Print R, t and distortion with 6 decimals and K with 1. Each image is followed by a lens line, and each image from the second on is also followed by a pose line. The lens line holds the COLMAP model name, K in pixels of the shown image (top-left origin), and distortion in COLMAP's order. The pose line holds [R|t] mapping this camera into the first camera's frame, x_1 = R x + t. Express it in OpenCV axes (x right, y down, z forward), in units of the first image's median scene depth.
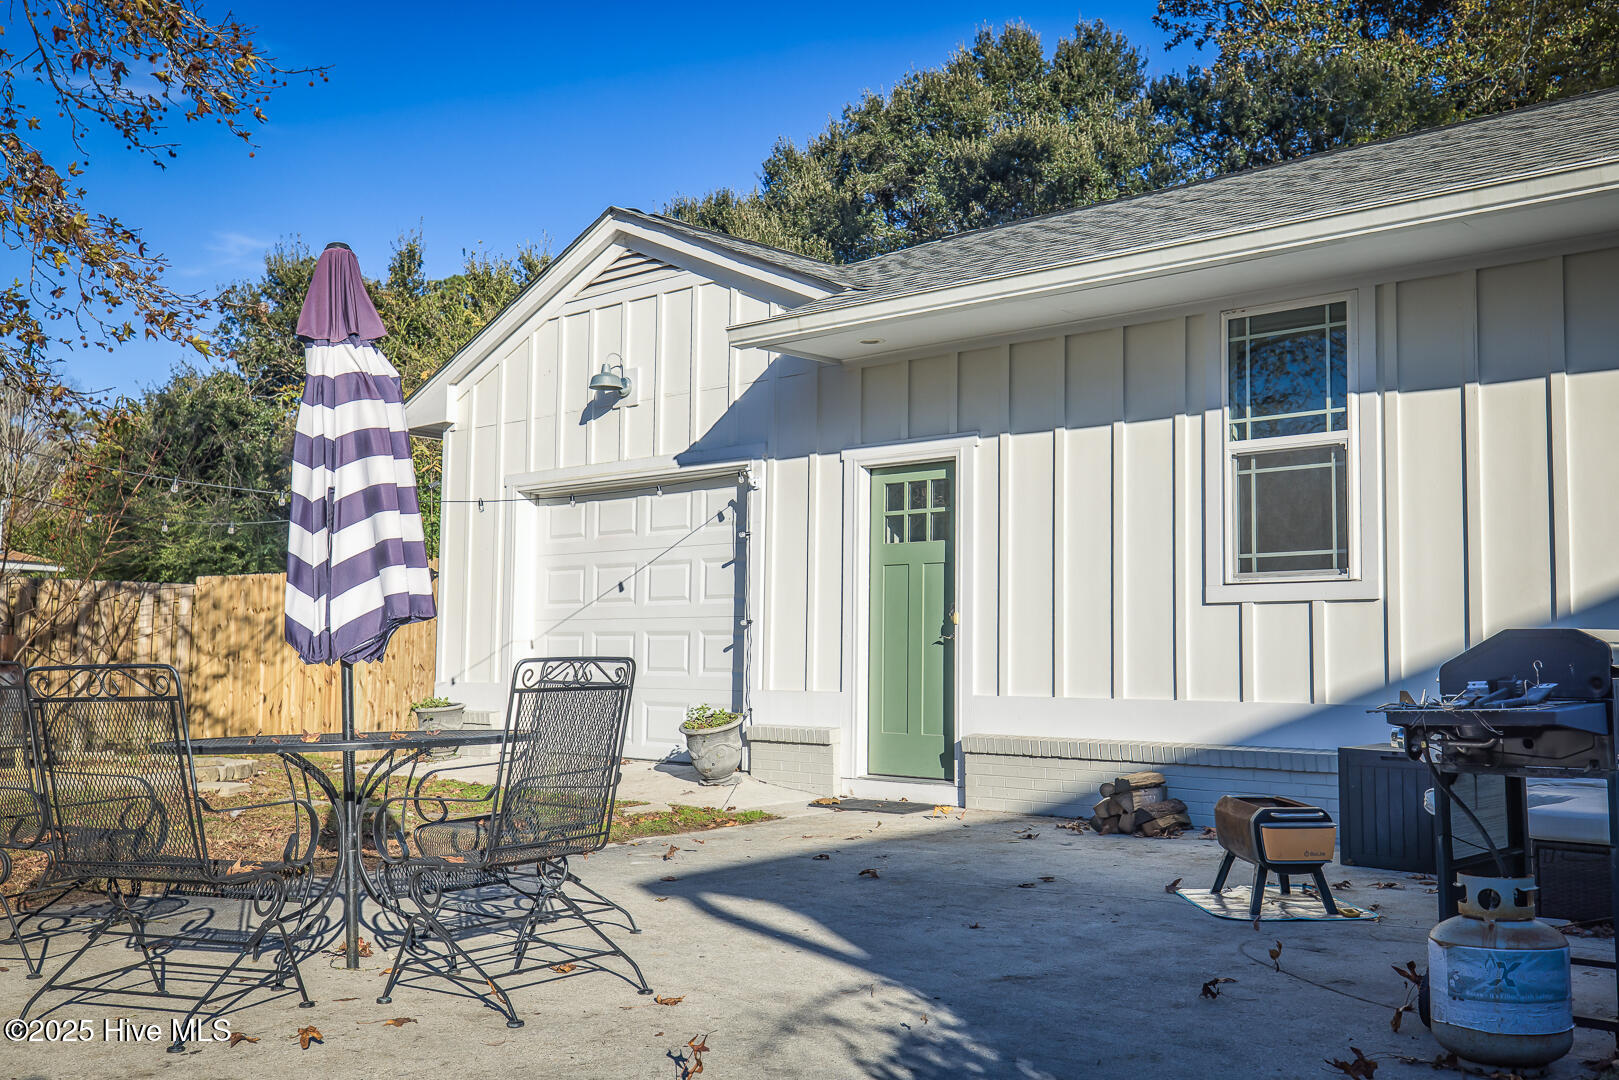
lens RADIAL K [[1644.9, 0, 775.6], [0, 1644.9, 529.4], [0, 0, 1]] dist [-0.010425, 0.000000]
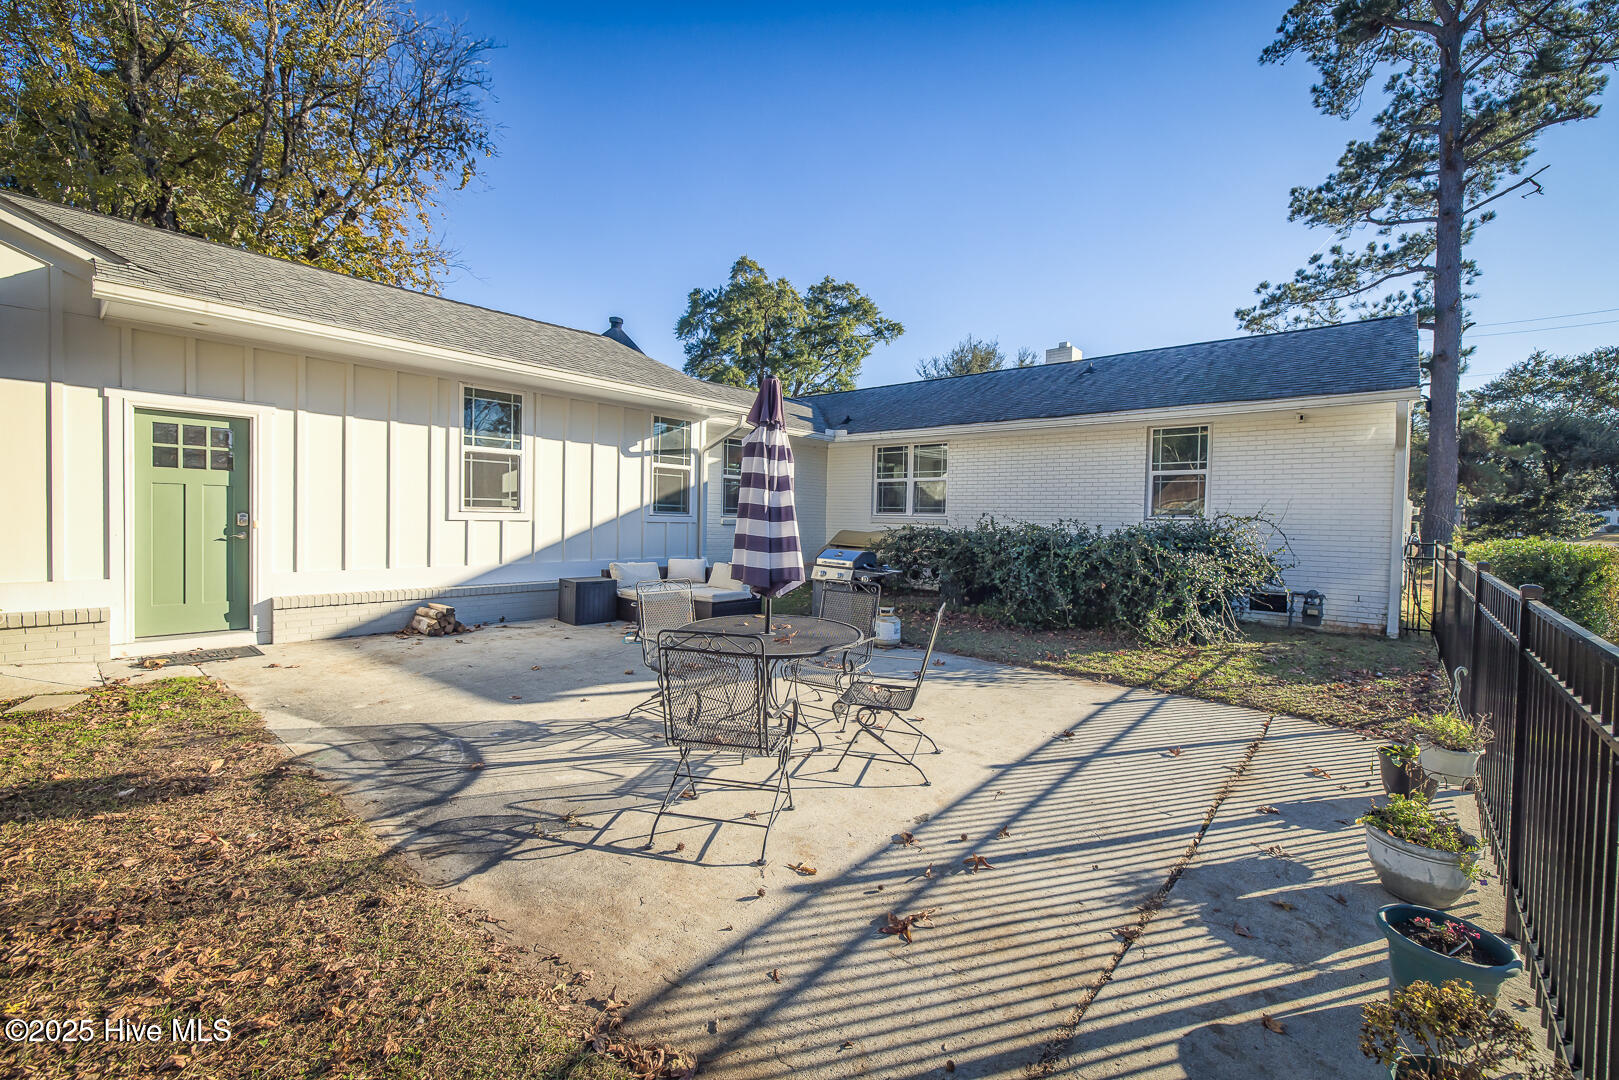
lens RADIAL K [[684.4, 0, 814.3], [0, 684.4, 532.2], [0, 0, 1]] dist [-0.001696, 0.000578]
pose [[-0.074691, -0.032340, 0.996682, -0.528998], [-0.102638, 0.994415, 0.024575, -0.007474], [-0.991911, -0.100462, -0.077593, 0.496261]]
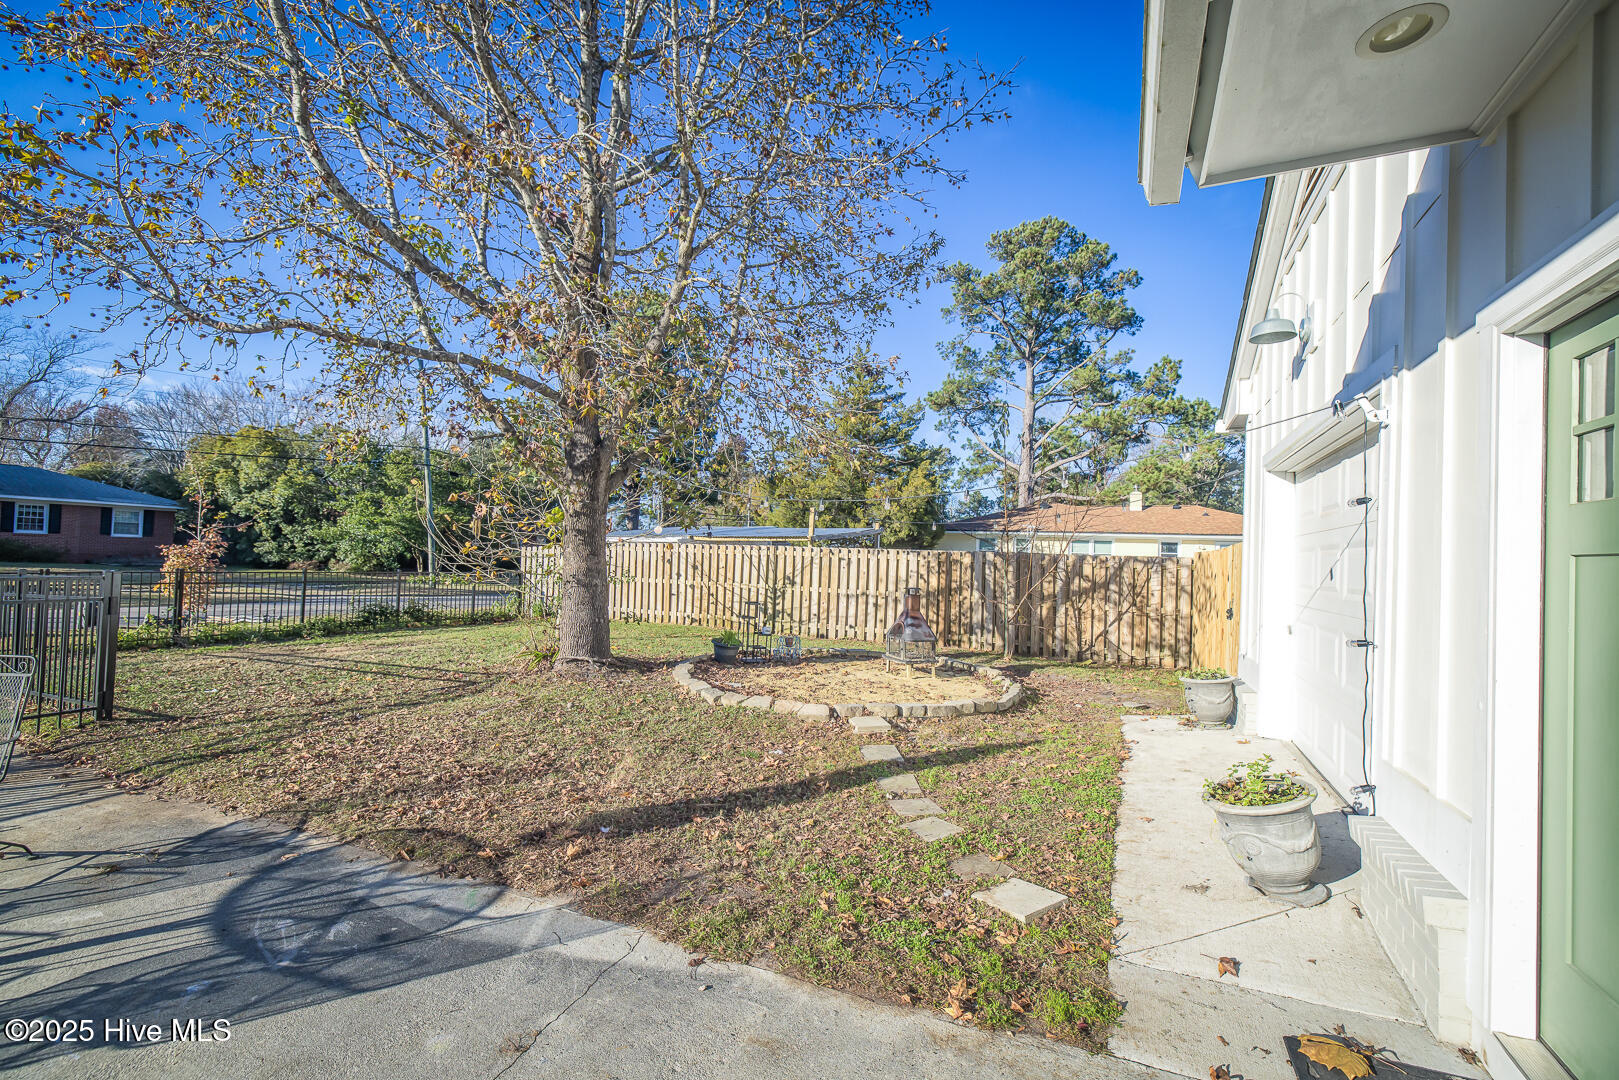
lens RADIAL K [[684.4, 0, 818.5], [0, 684.4, 541.0], [0, 0, 1]] dist [-0.001696, 0.000578]
pose [[0.349237, -0.023078, -0.936750, 0.160500], [0.047380, 0.998853, -0.006944, 0.010878], [0.935836, -0.041959, 0.349930, 0.756227]]
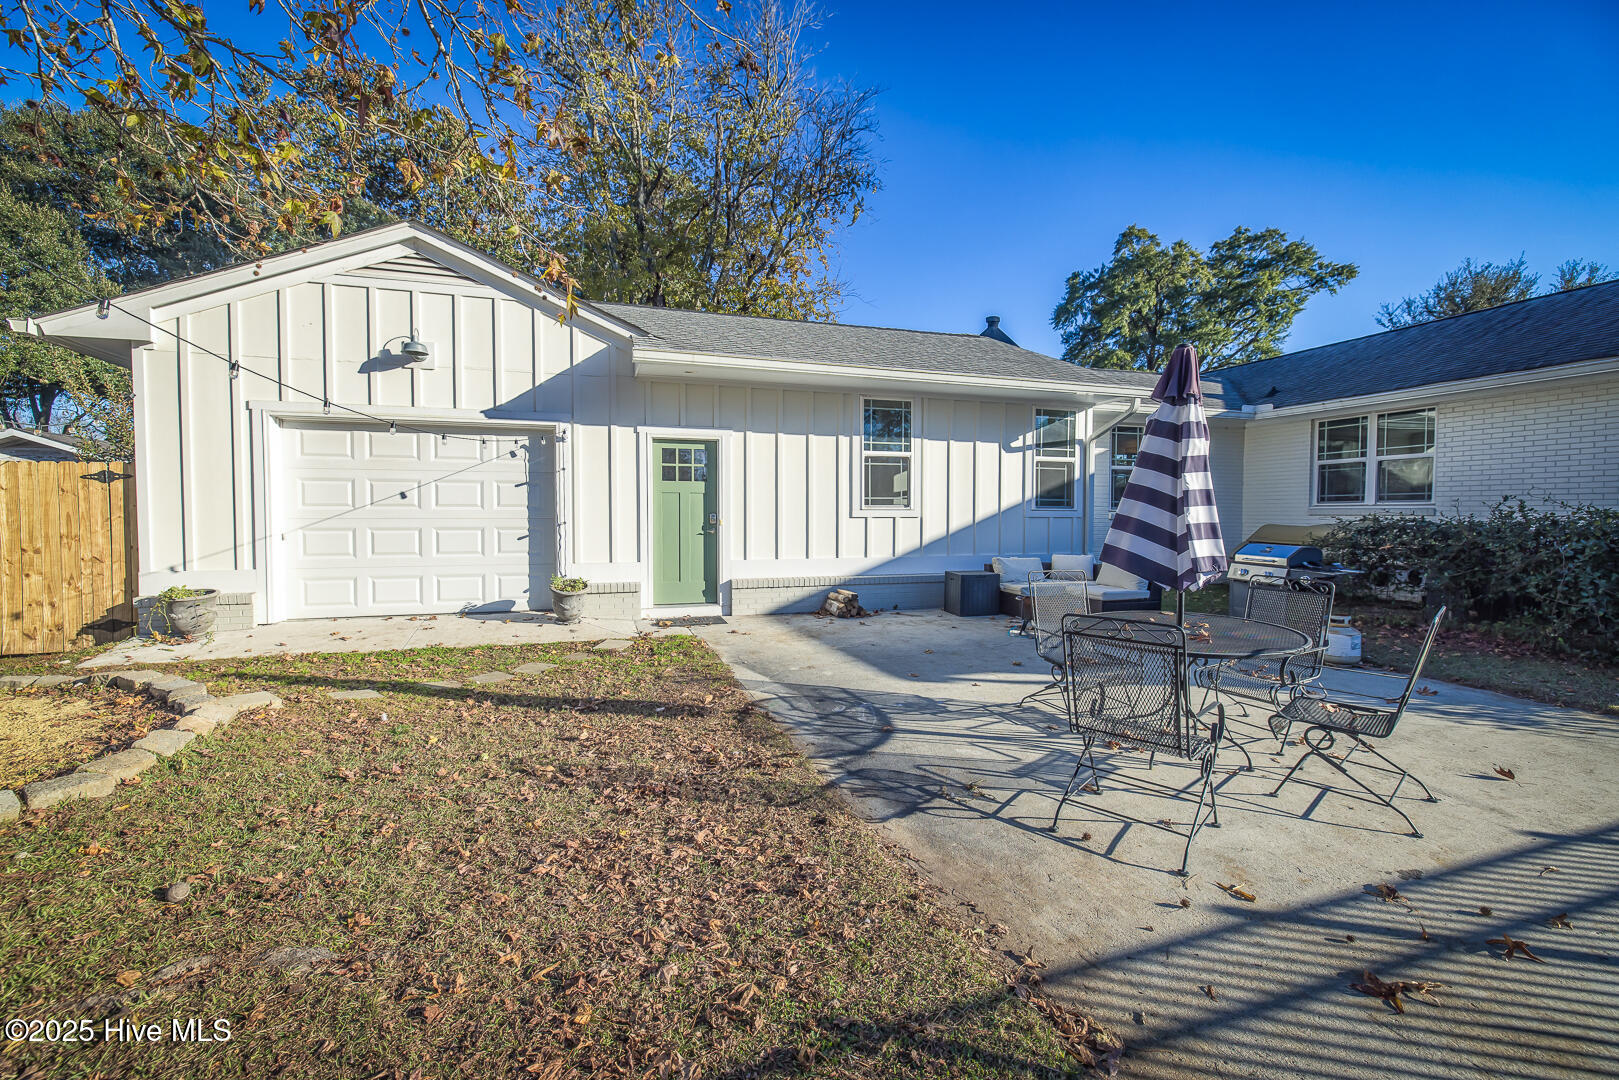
lens RADIAL K [[684.4, 0, 797.3], [0, 684.4, 534.0], [0, 0, 1]] dist [-0.001696, 0.000578]
pose [[0.460916, -0.034755, 0.886763, -0.541903], [-0.069654, 0.994733, 0.075191, -0.000132], [-0.884706, -0.096423, 0.456068, 0.505167]]
